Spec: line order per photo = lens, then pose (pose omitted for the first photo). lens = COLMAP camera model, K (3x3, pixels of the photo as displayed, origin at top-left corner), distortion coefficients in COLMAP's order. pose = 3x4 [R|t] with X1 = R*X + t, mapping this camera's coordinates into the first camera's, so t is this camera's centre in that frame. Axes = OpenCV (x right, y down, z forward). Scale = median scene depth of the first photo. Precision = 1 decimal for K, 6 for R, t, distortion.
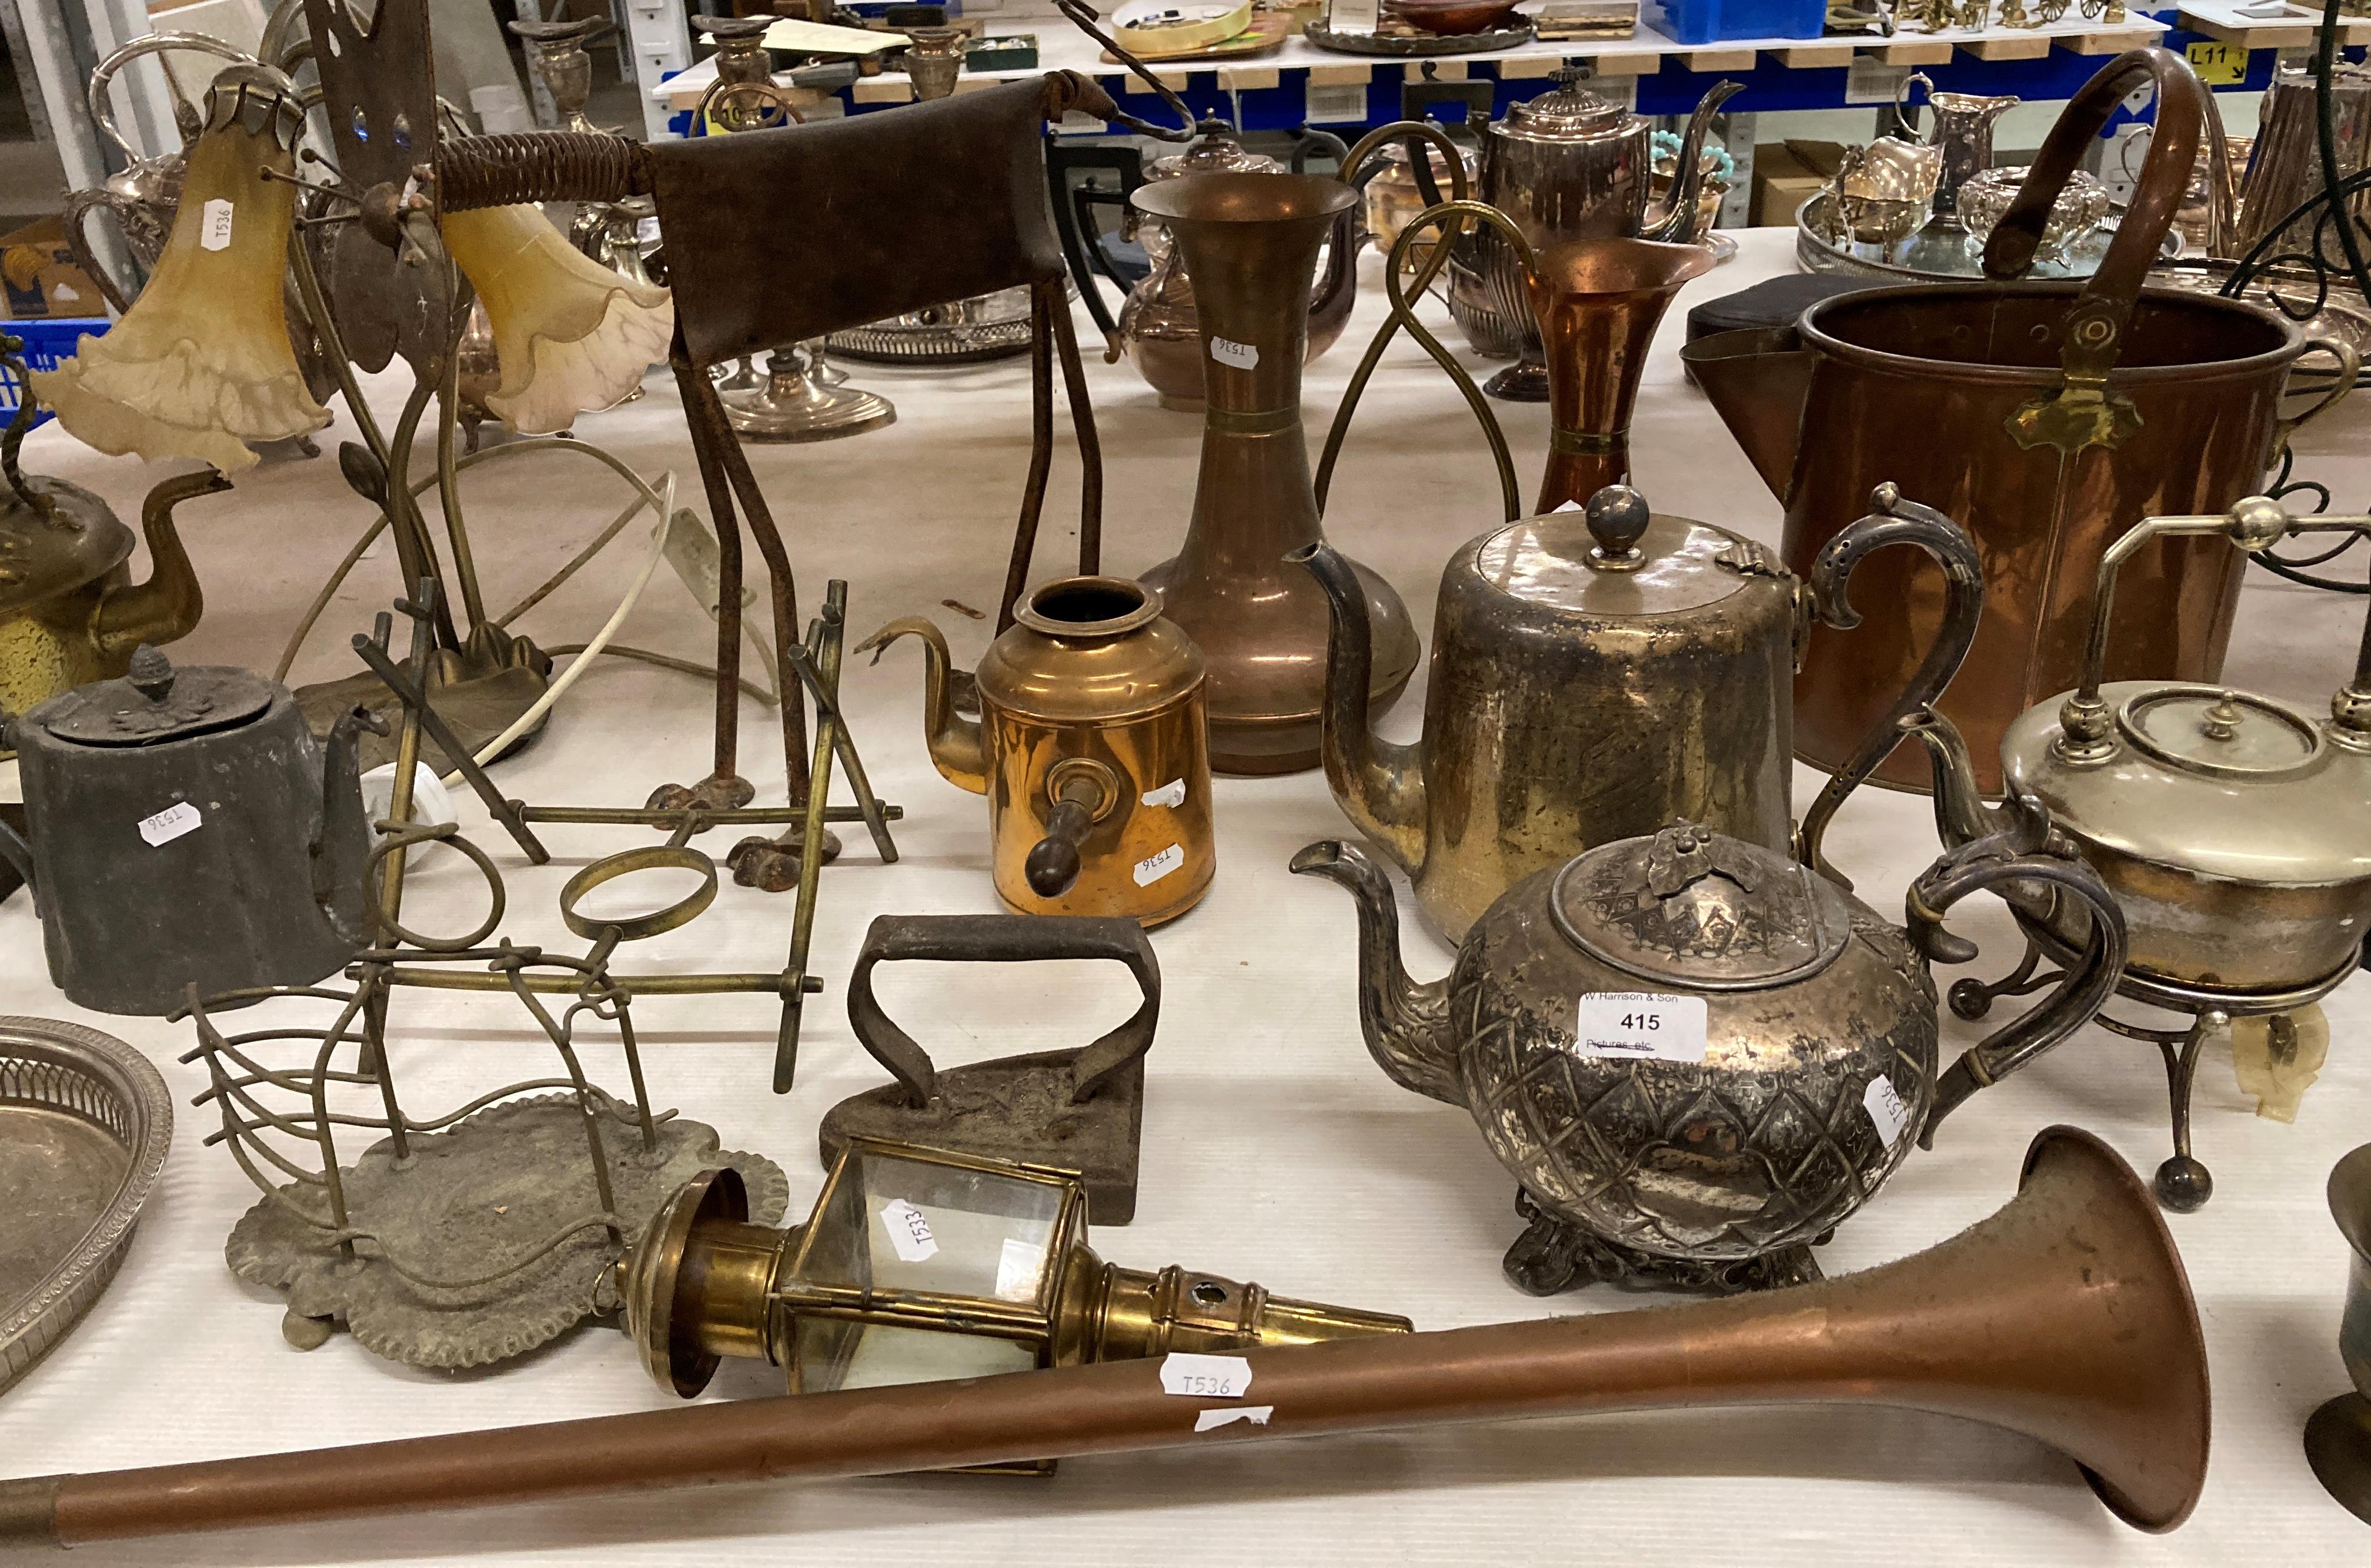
lens RADIAL K [[1970.4, 0, 1168.5], [0, 1970.4, 727.9], [0, 0, 1]] dist [0.008461, 0.013205]
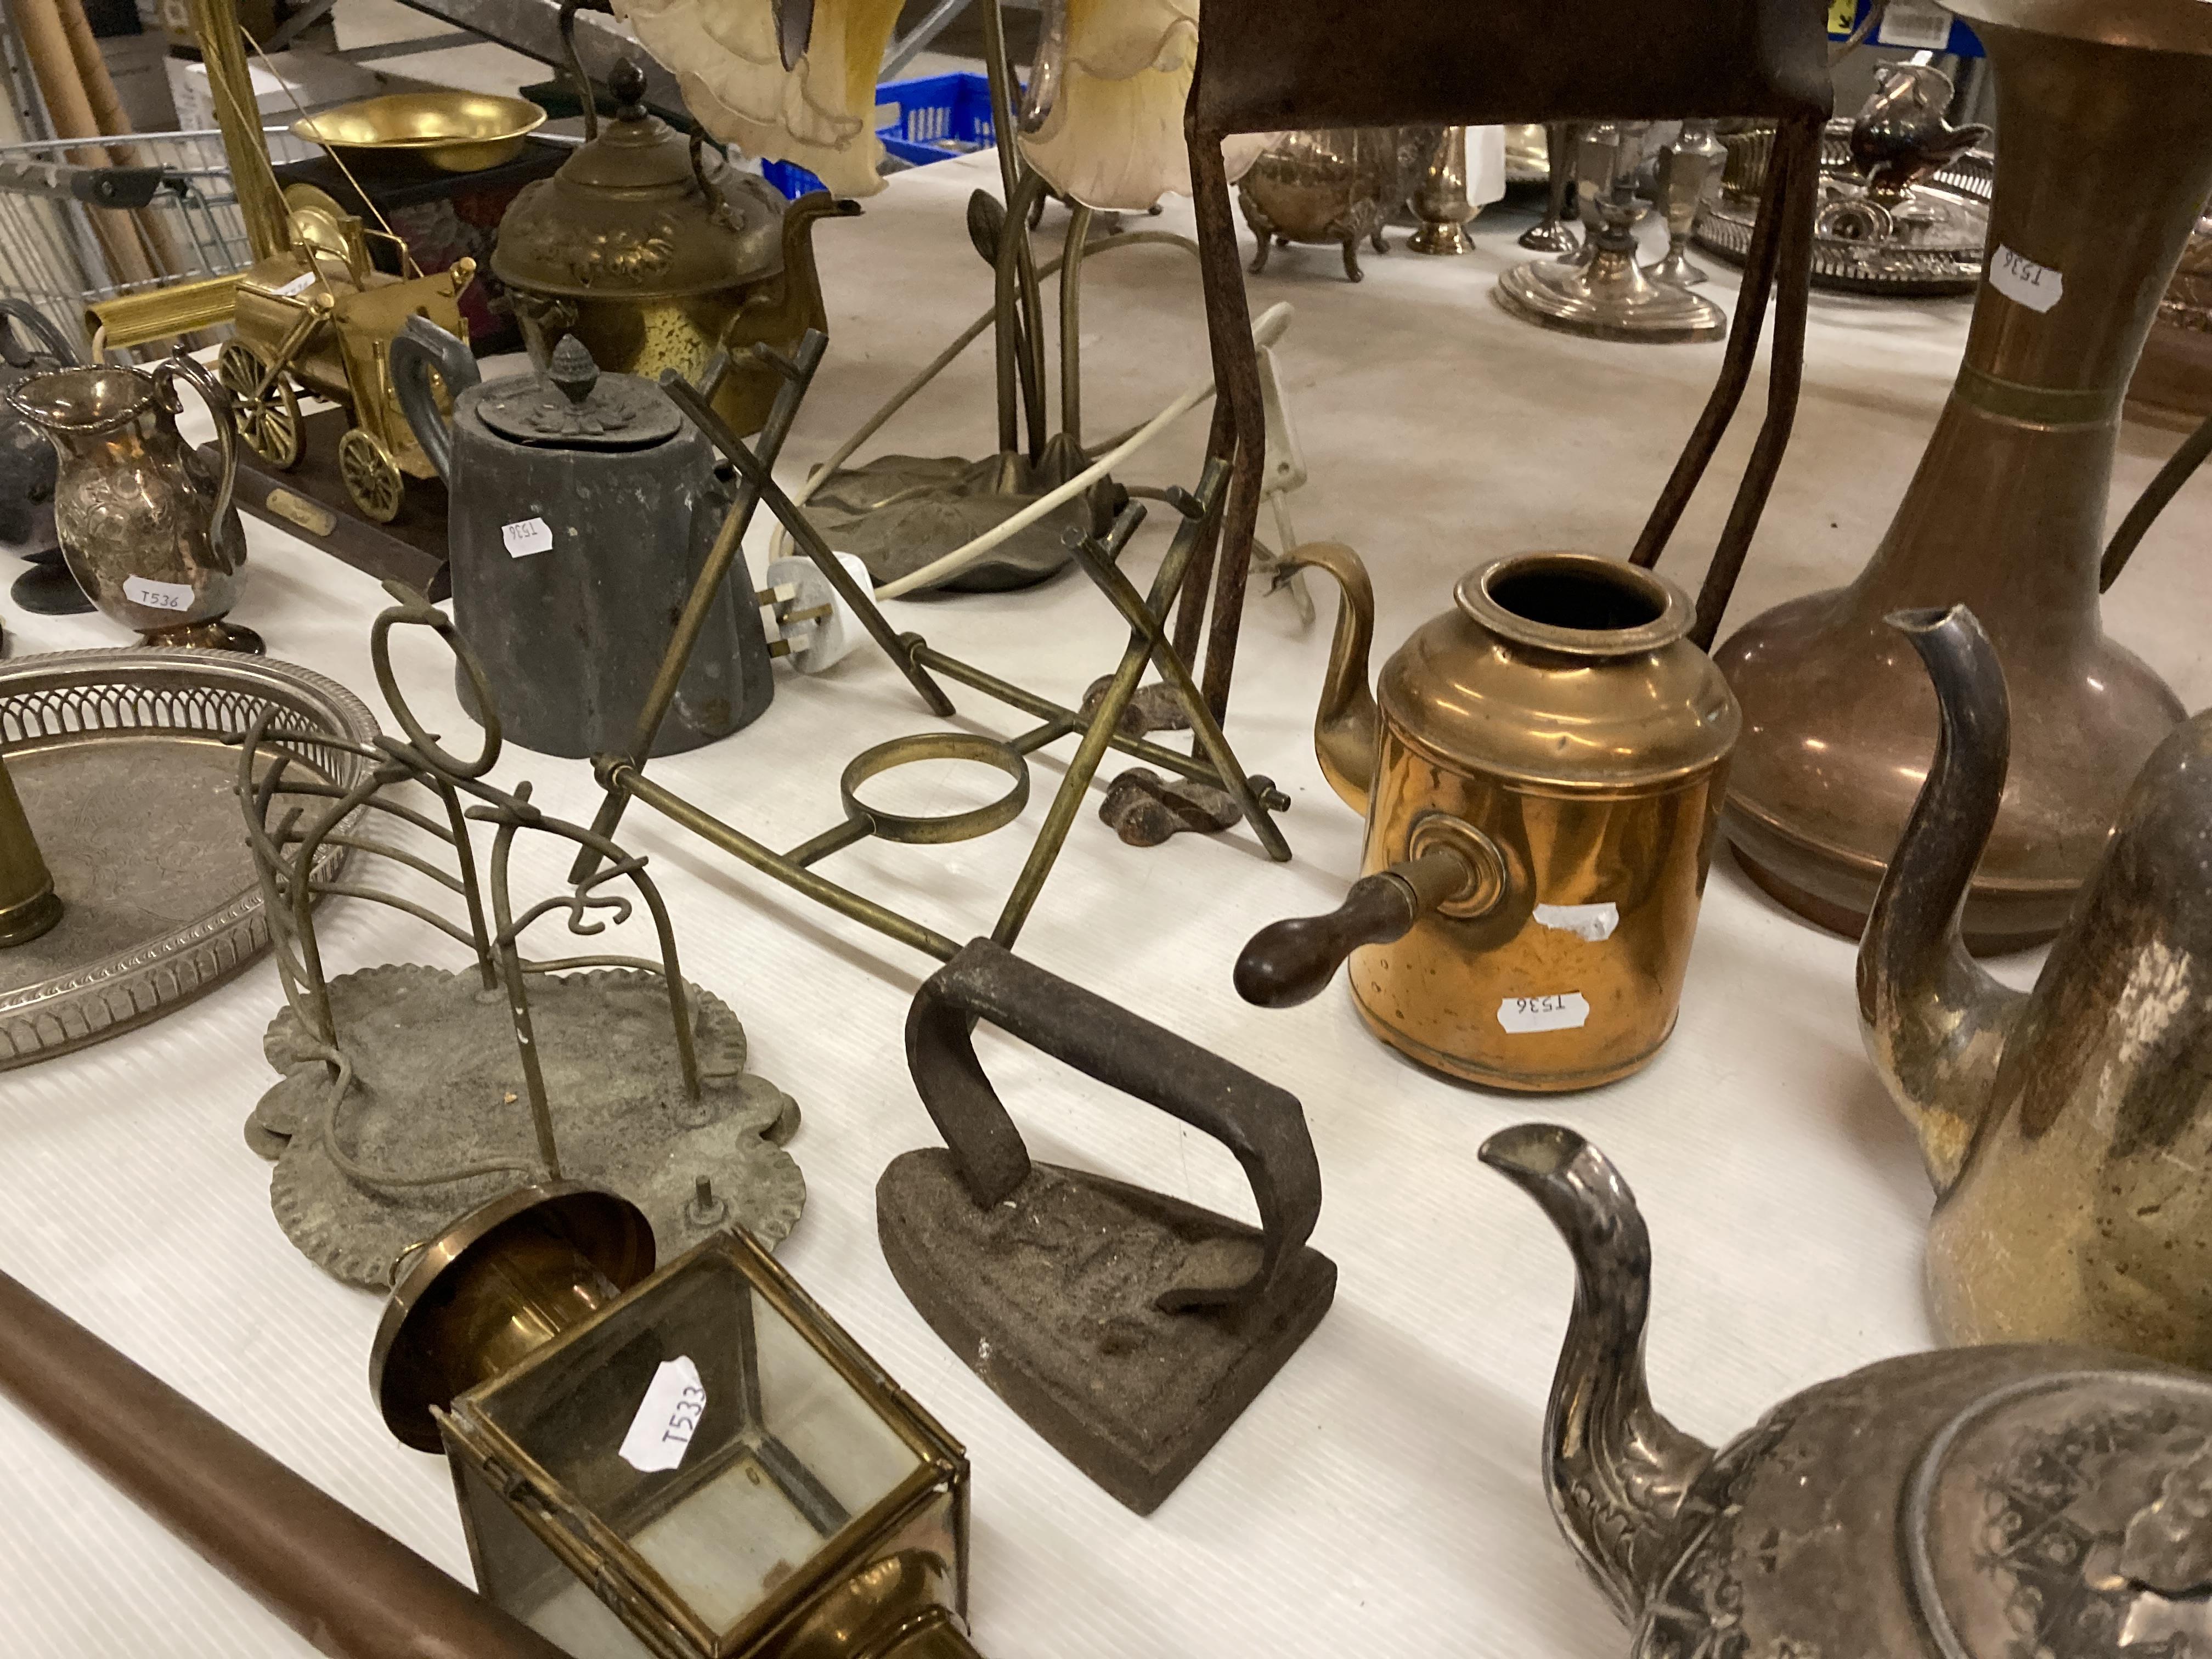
lens RADIAL K [[1839.5, 0, 1108.4], [0, 1839.5, 839.3], [0, 0, 1]] dist [0.027094, -0.024666]
pose [[0.810164, 0.353974, -0.467266, 0.145429], [-0.299375, 0.935158, 0.189353, -0.058355], [0.503993, -0.013519, 0.863602, 0.387518]]
